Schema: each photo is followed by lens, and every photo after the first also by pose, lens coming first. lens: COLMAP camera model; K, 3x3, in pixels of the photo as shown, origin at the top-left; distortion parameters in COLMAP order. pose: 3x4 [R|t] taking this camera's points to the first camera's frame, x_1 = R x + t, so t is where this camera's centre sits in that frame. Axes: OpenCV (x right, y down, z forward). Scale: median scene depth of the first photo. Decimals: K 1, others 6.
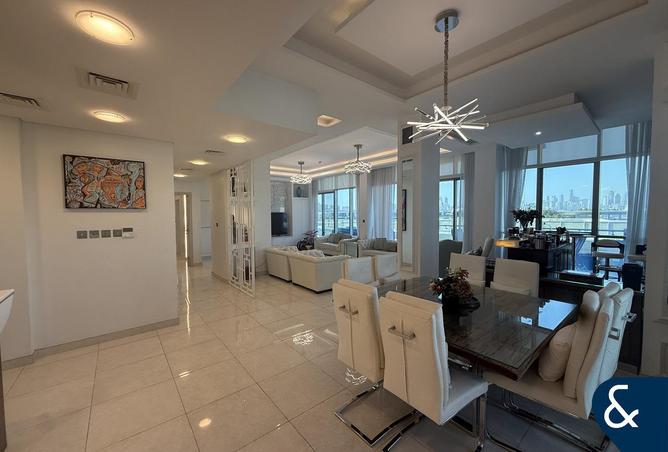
lens RADIAL K [[266.4, 0, 330.2], [0, 266.4, 227.5], [0, 0, 1]] dist [0.002750, 0.000102]
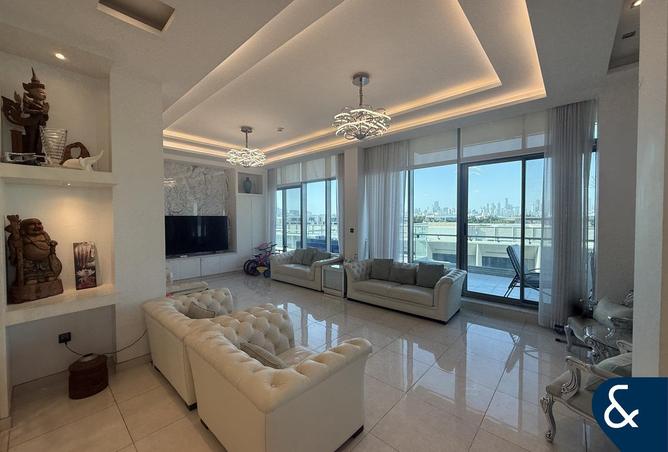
lens RADIAL K [[266.4, 0, 335.3], [0, 266.4, 228.4], [0, 0, 1]] dist [0.002750, 0.000102]
pose [[0.986177, -0.000623, 0.165694, -0.013172], [0.002824, 0.999911, -0.013053, -0.018094], [-0.165671, 0.013340, 0.986091, 0.344747]]
